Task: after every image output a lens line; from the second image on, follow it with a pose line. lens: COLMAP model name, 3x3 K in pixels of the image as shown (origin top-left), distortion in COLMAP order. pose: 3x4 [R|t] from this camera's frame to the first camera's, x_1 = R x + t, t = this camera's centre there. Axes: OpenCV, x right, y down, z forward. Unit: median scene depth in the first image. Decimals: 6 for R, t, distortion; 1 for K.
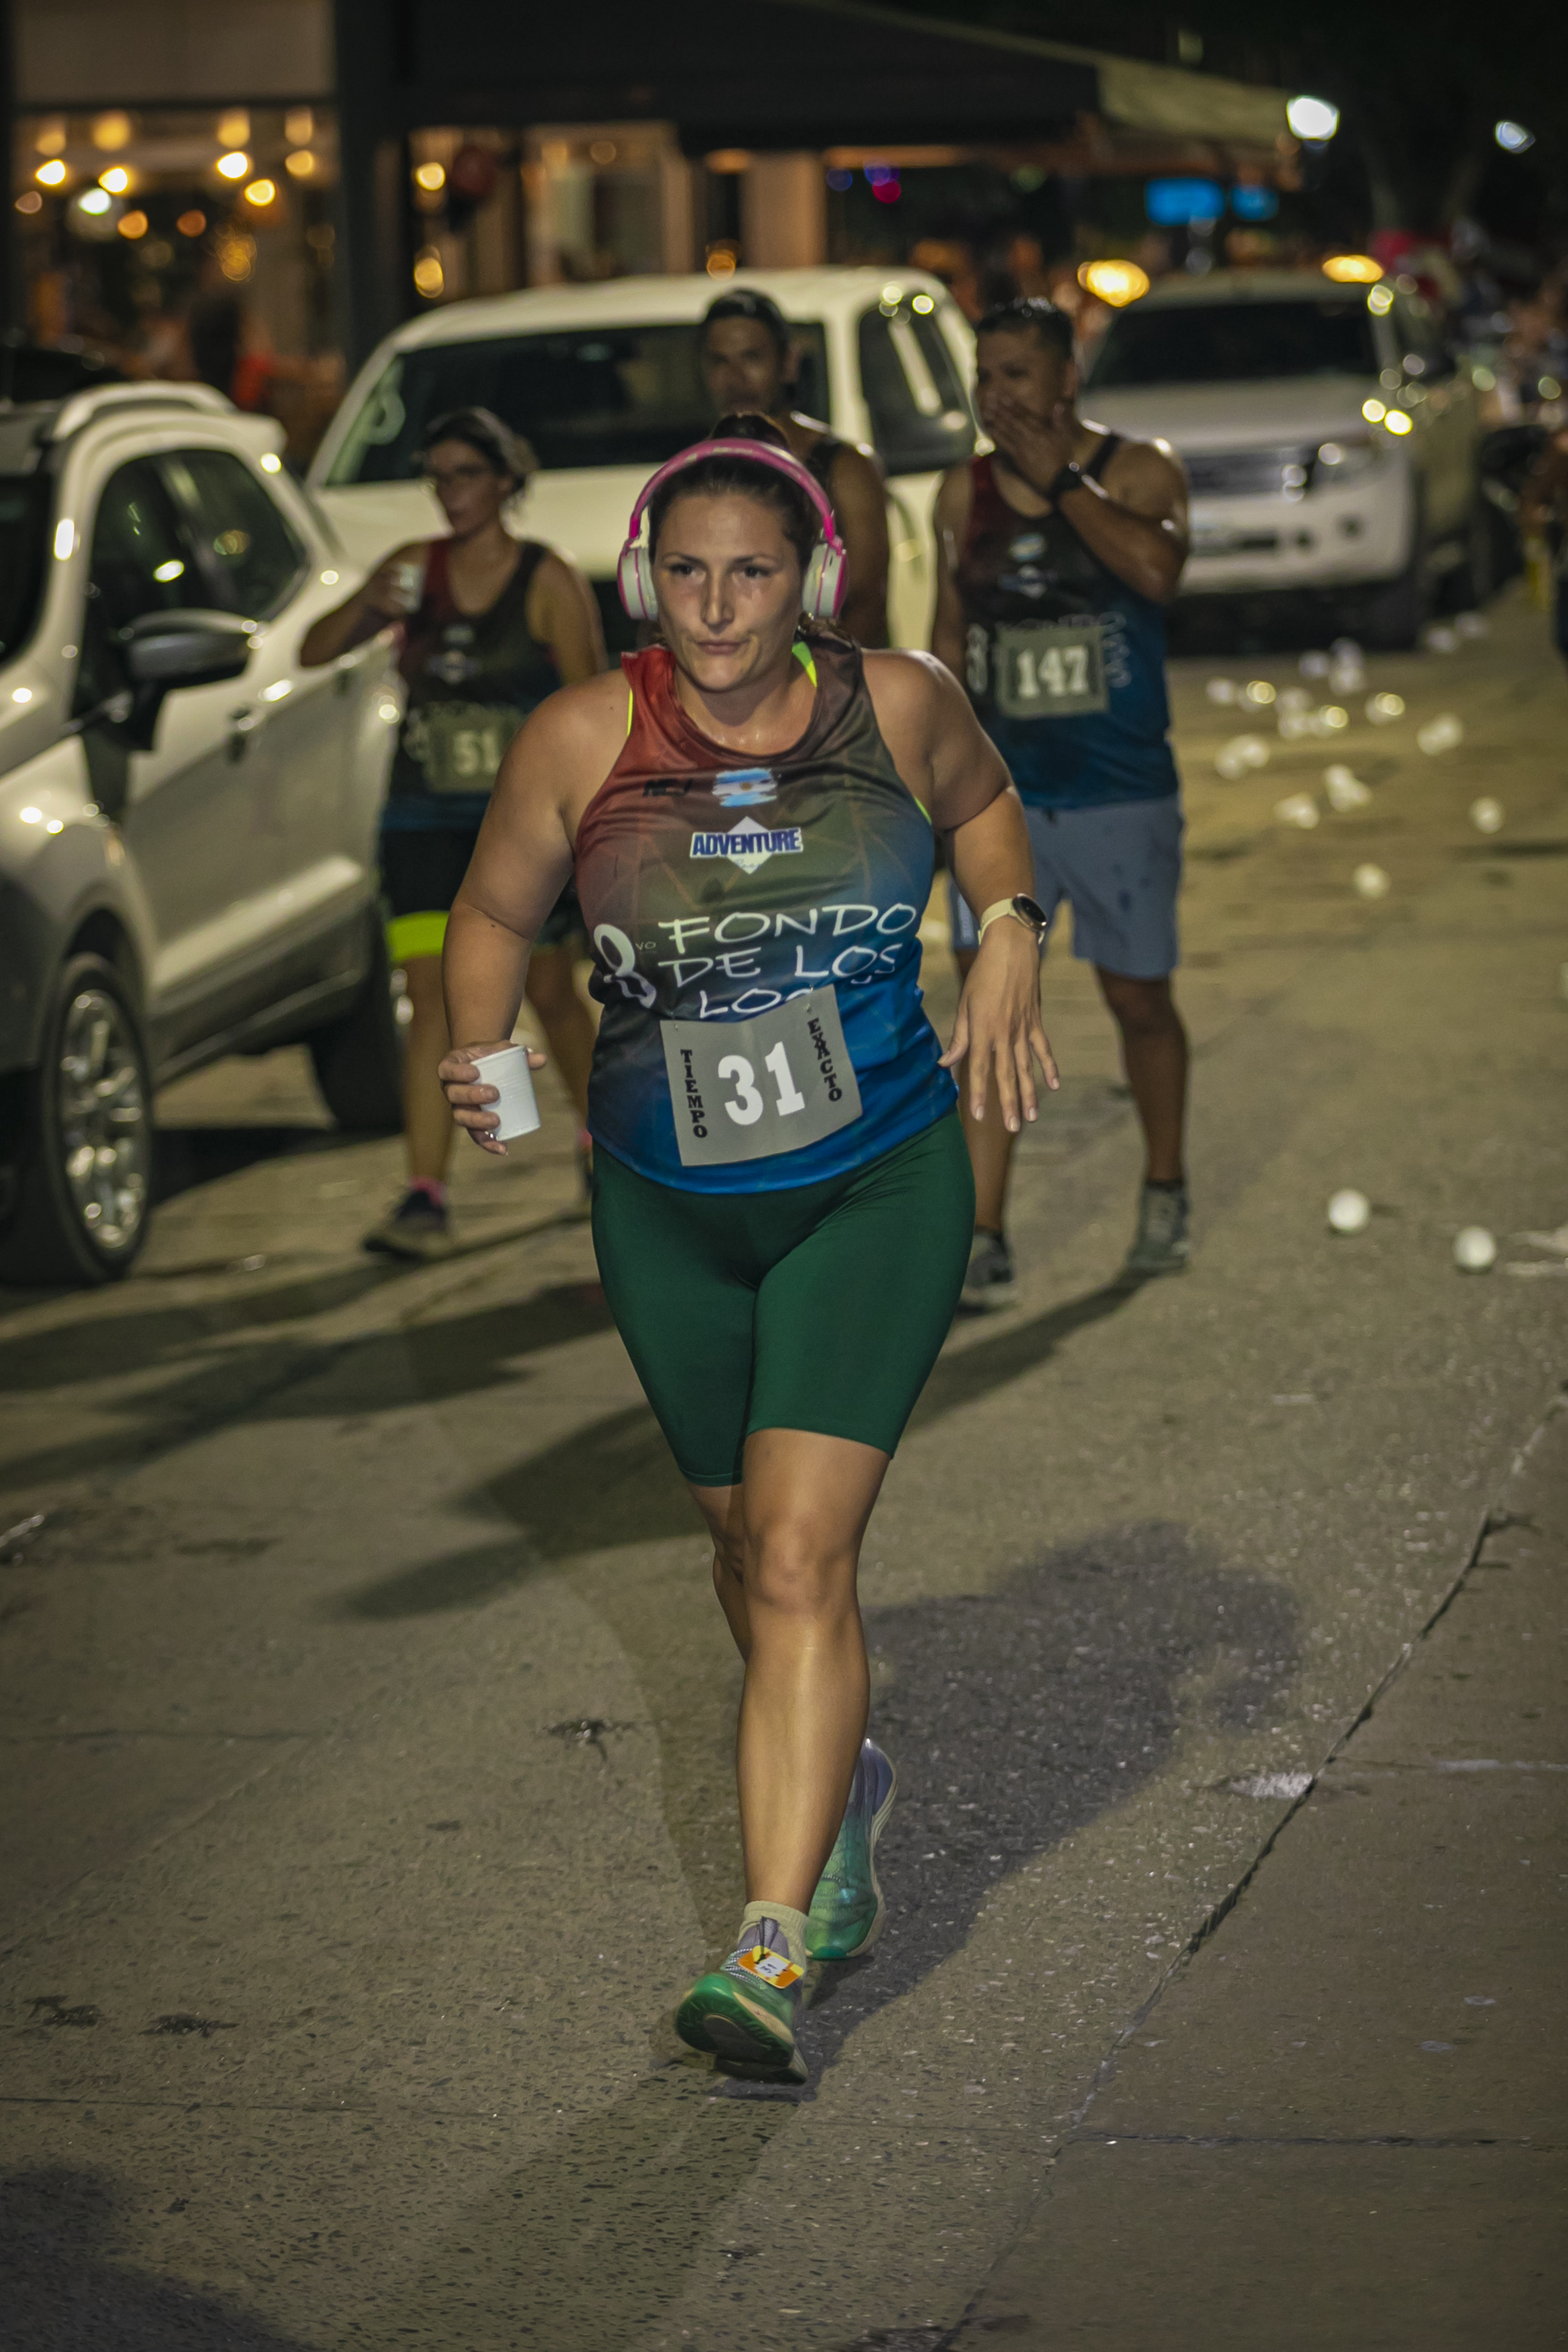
lens RADIAL K [[7760.2, 0, 782.0], [0, 7760.2, 1176.9], [0, 0, 1]] dist [-0.246088, 0.000000]
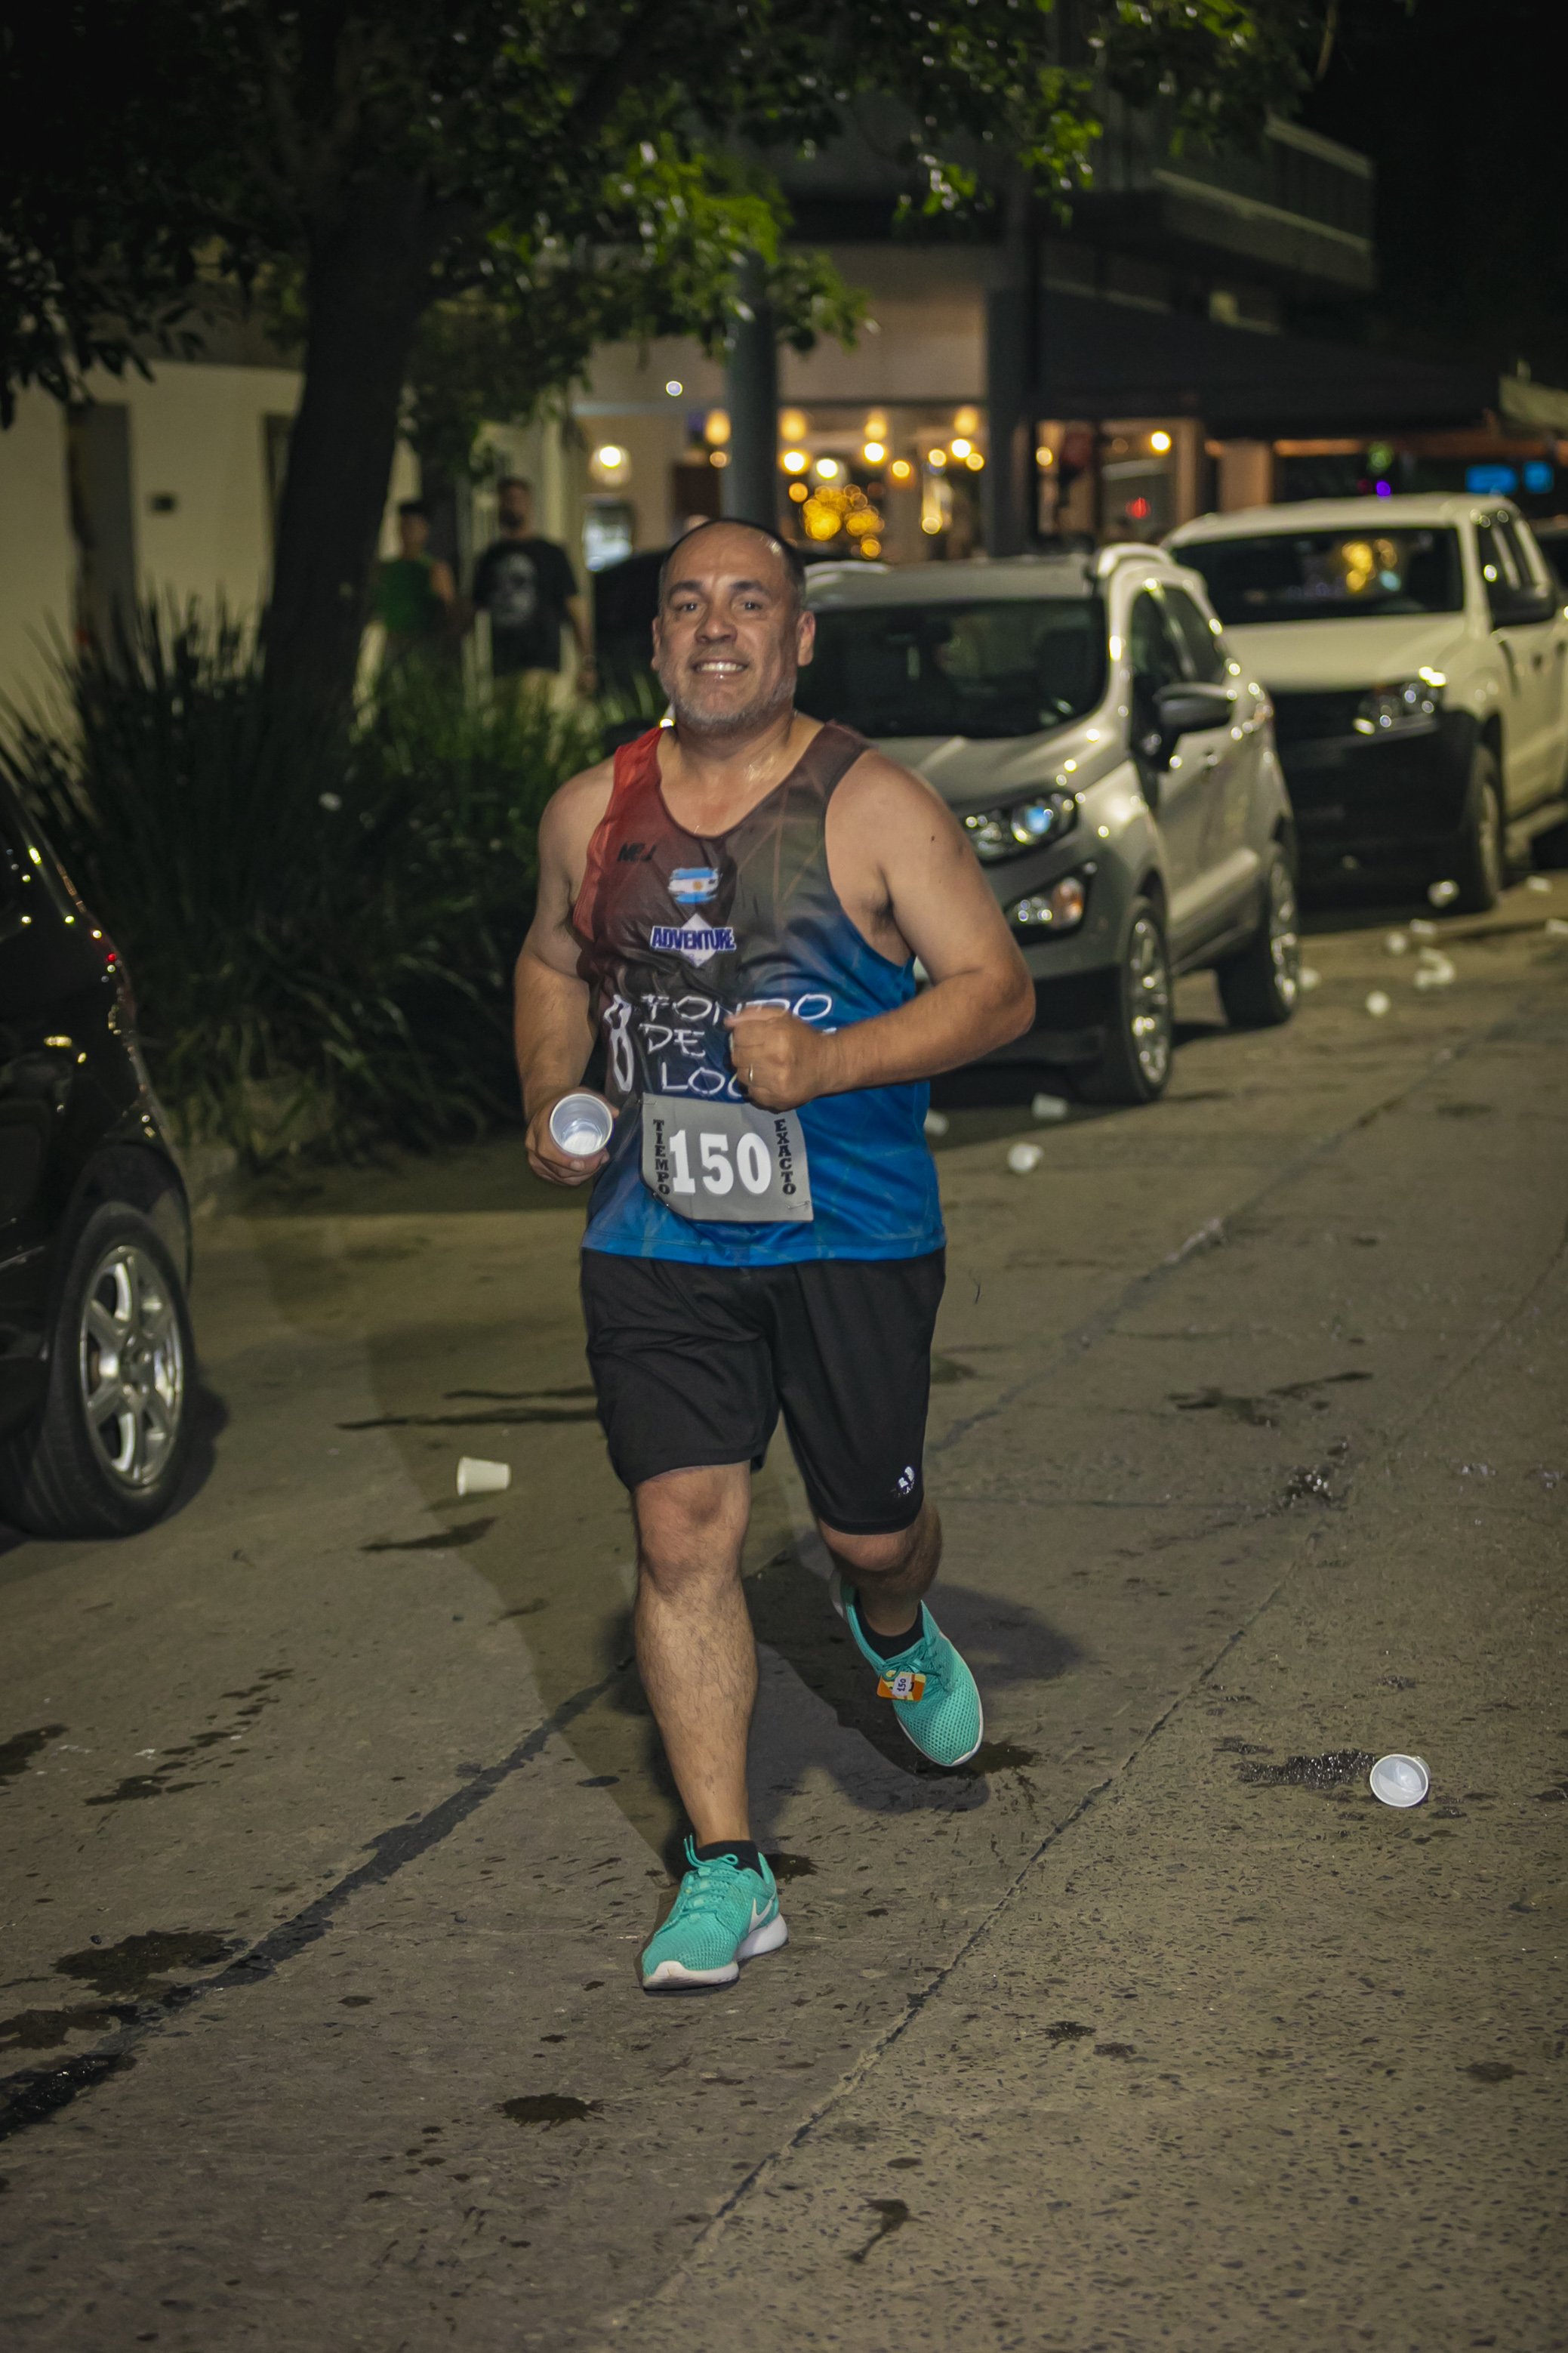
lens RADIAL K [[5051.9, 0, 793.8], [0, 5051.9, 1284.5], [0, 0, 1]] dist [0.384297, 0.000000]
pose [[0.997960, 0.023432, -0.059386, -0.096128], [-0.021768, 0.999357, 0.028505, 0.022761], [0.060016, -0.027154, 0.997828, -0.055344]]
